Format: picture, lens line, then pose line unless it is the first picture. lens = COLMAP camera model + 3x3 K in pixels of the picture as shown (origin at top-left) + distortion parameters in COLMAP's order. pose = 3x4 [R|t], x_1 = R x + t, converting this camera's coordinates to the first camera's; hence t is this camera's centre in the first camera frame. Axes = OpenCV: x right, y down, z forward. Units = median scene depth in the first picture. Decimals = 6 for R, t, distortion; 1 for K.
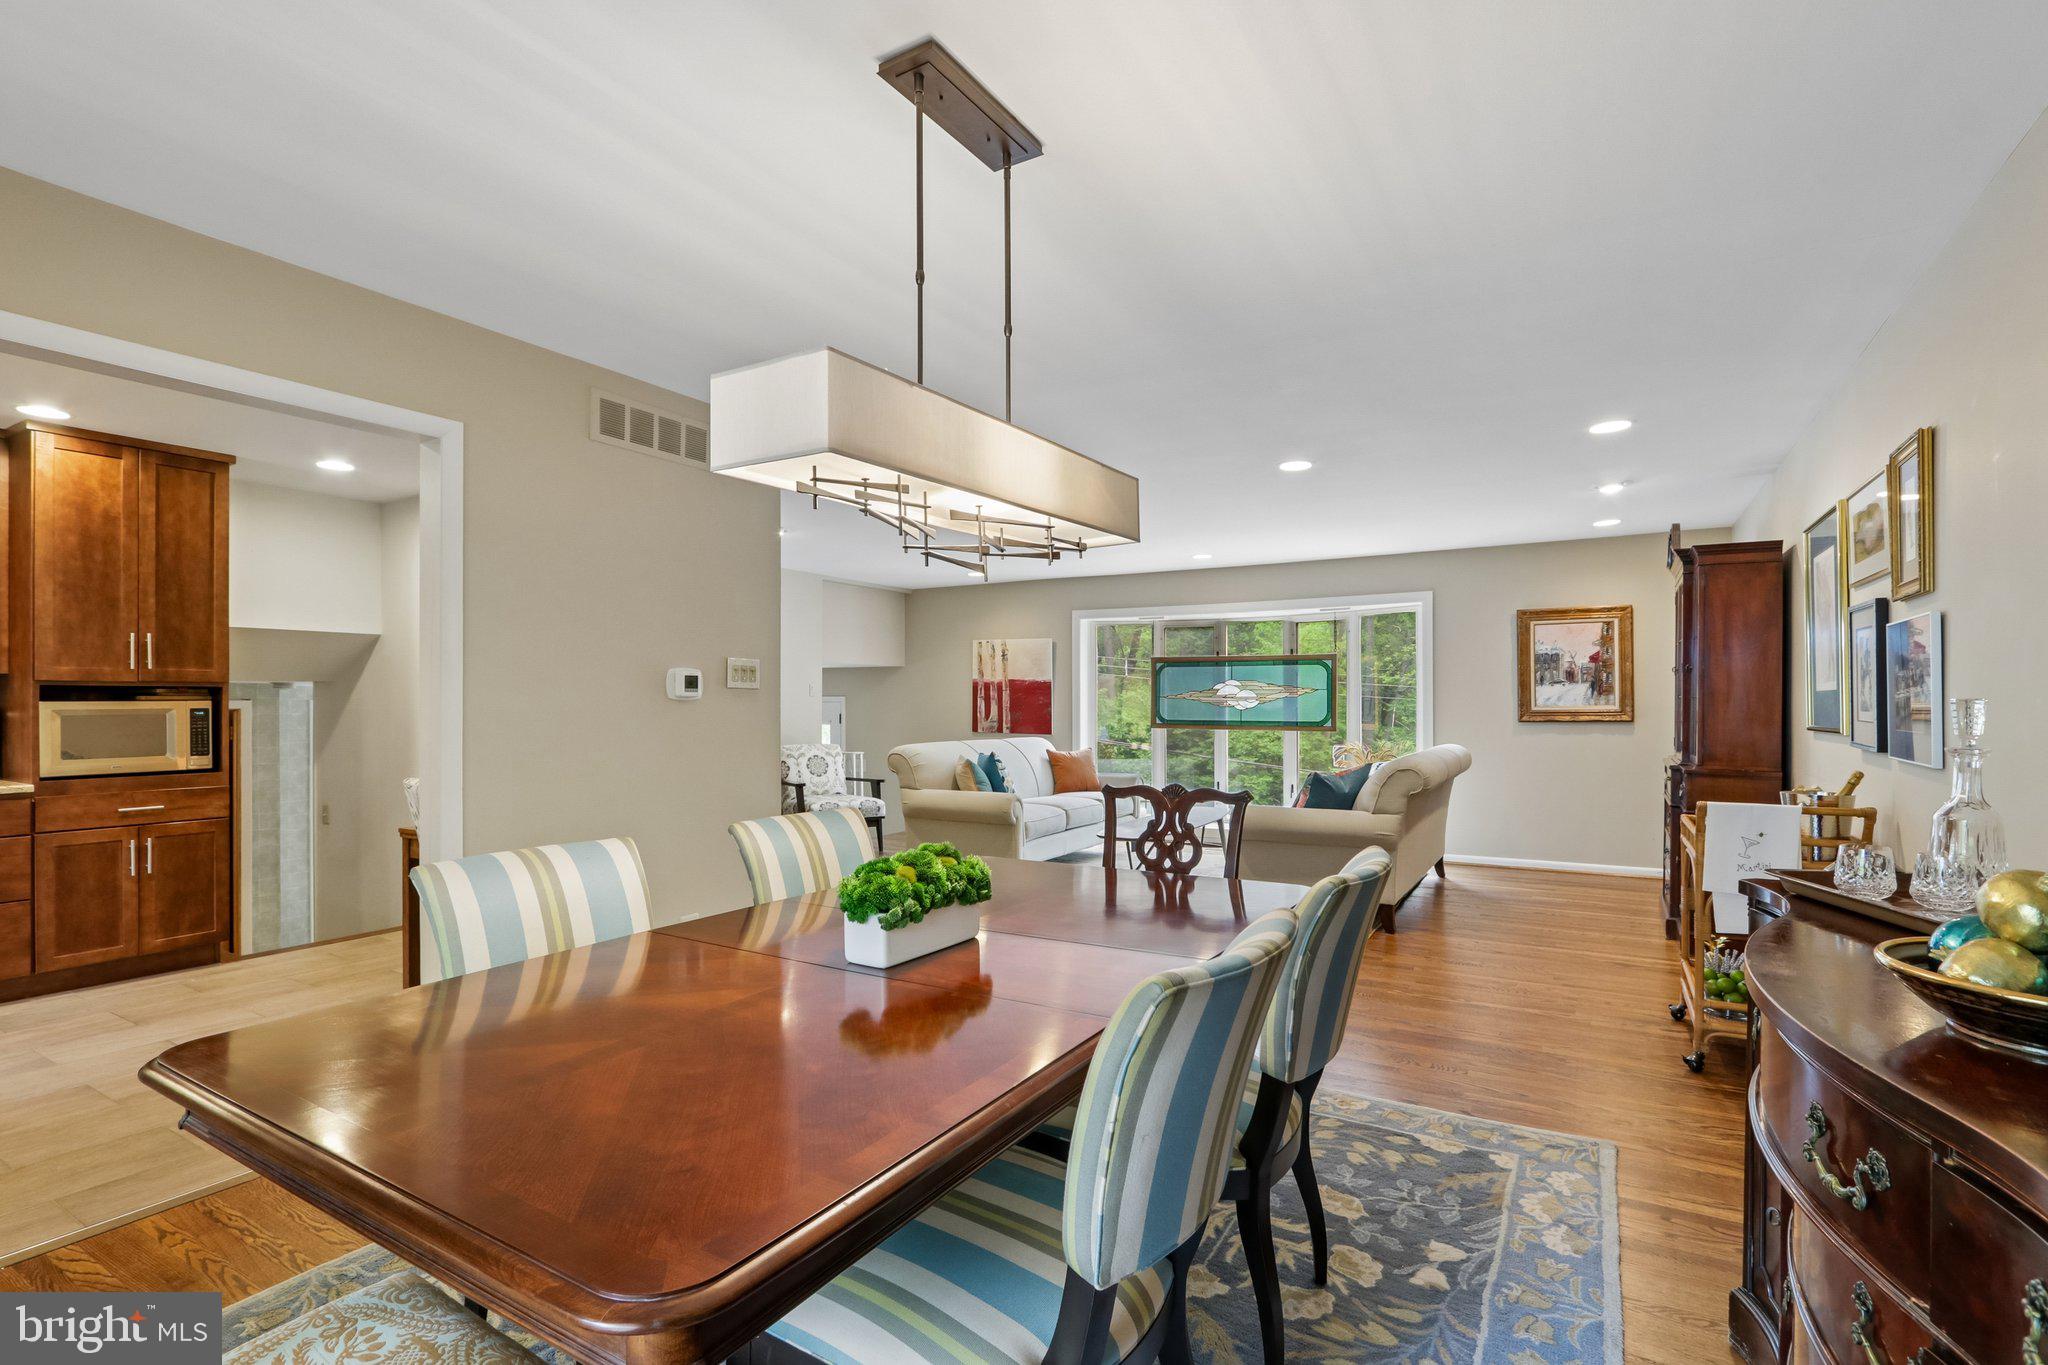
lens RADIAL K [[976.9, 0, 1015.2], [0, 976.9, 690.9], [0, 0, 1]] dist [-0.015299, 0.001570]
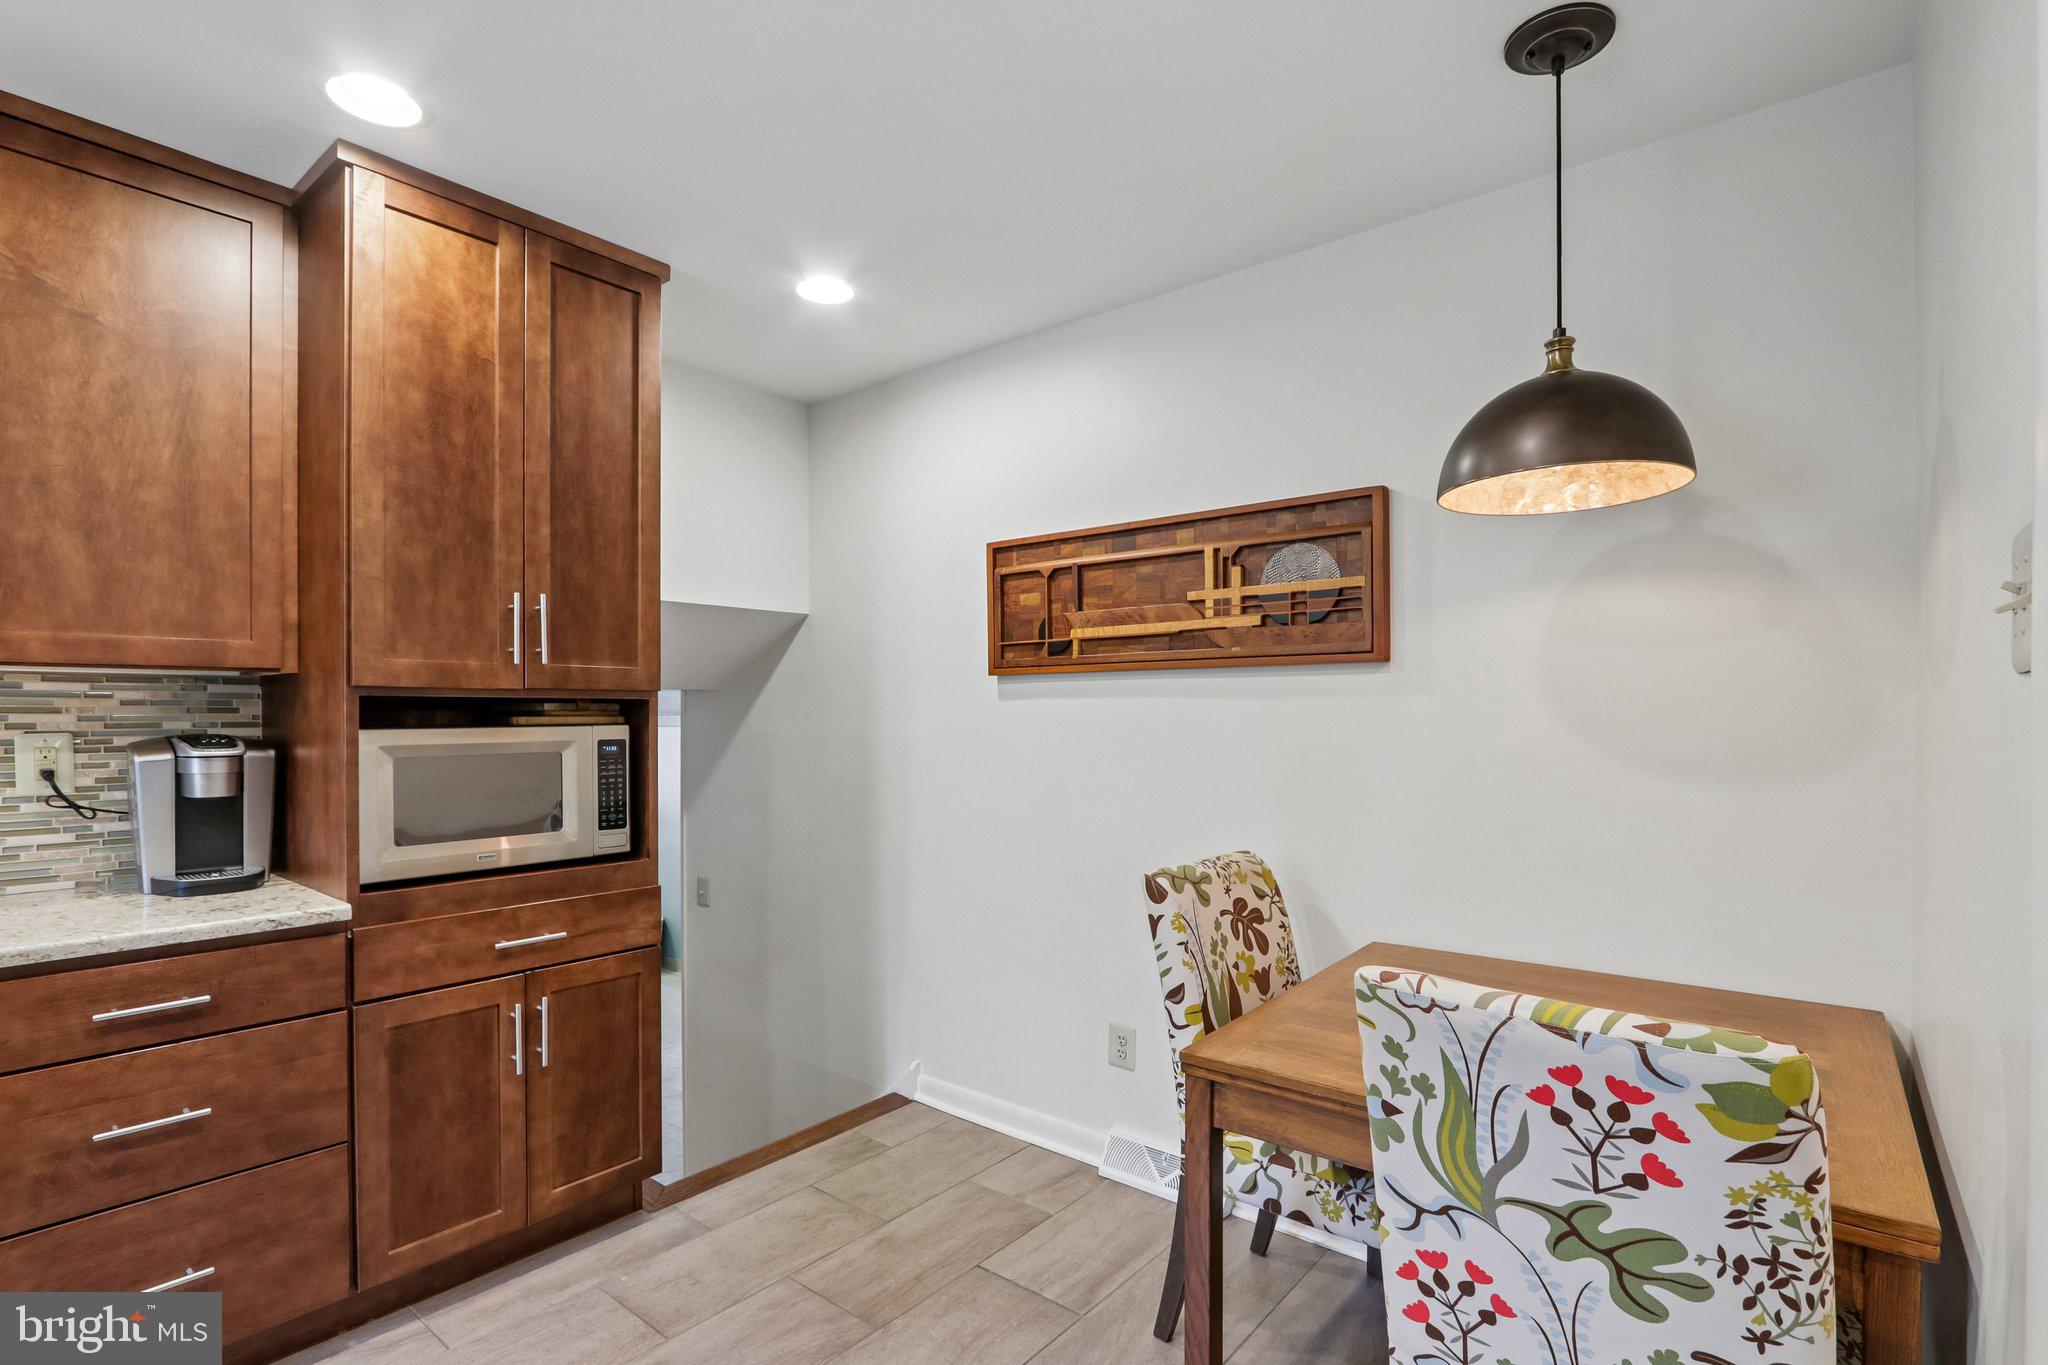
lens RADIAL K [[976.9, 0, 996.8], [0, 976.9, 714.0], [0, 0, 1]] dist [-0.015299, 0.001570]
pose [[0.987982, 0.005911, -0.154458, -0.595478], [-0.004114, 0.999920, 0.011946, -0.003758], [0.154516, -0.011167, 0.987927, 0.544061]]
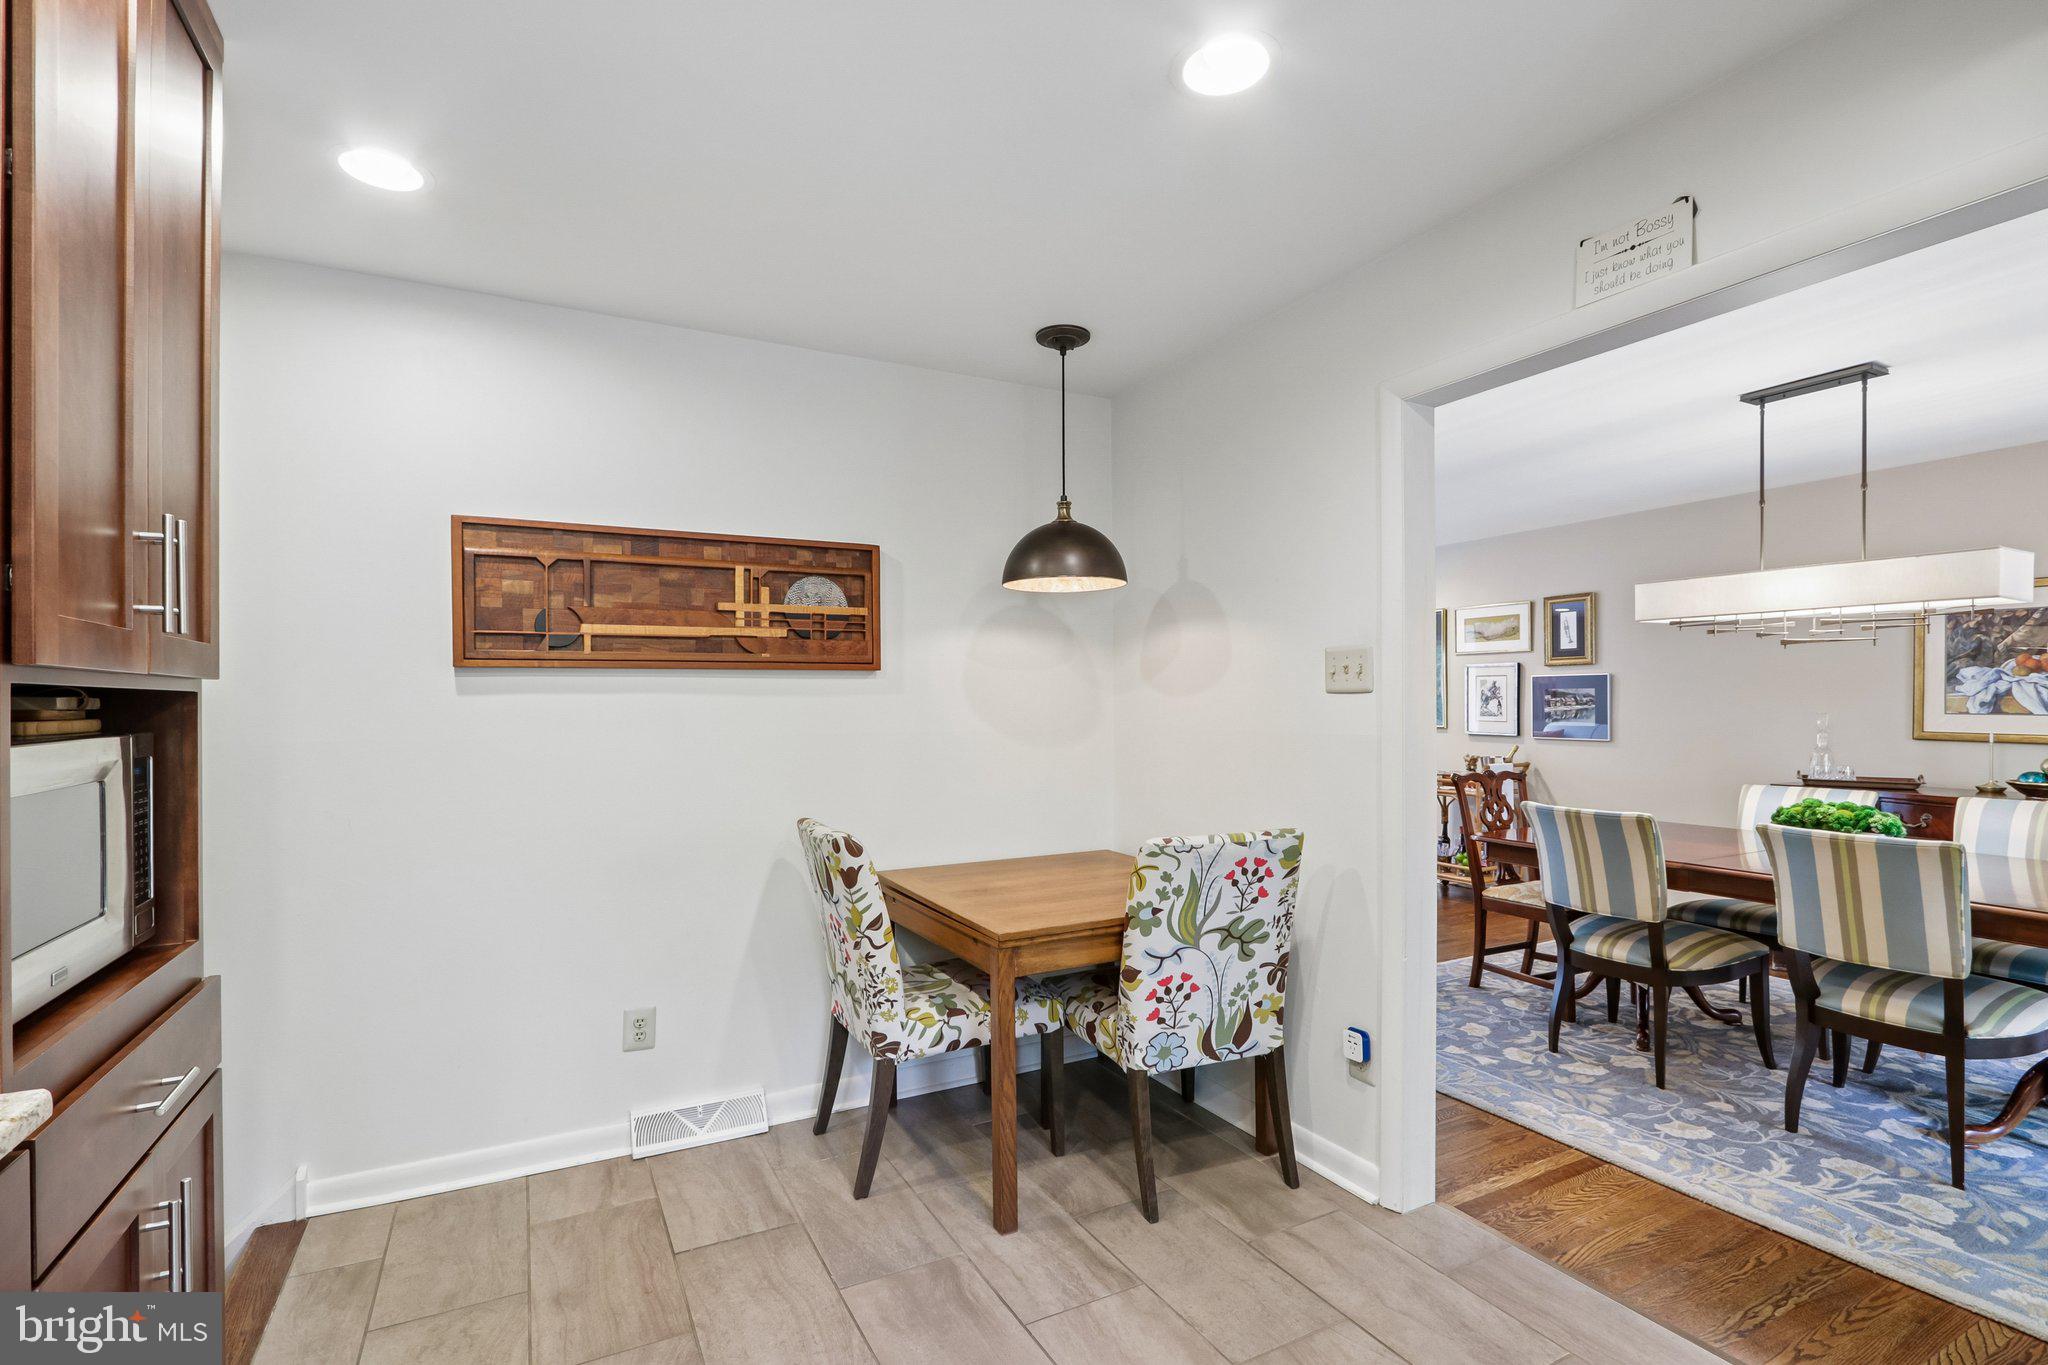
lens RADIAL K [[976.9, 0, 1011.4], [0, 976.9, 691.7], [0, 0, 1]] dist [-0.015299, 0.001570]
pose [[0.519581, 0.012295, 0.854333, -0.967973], [-0.007556, 0.999923, -0.009795, -0.004164], [-0.854388, -0.001367, 0.519634, 0.609821]]
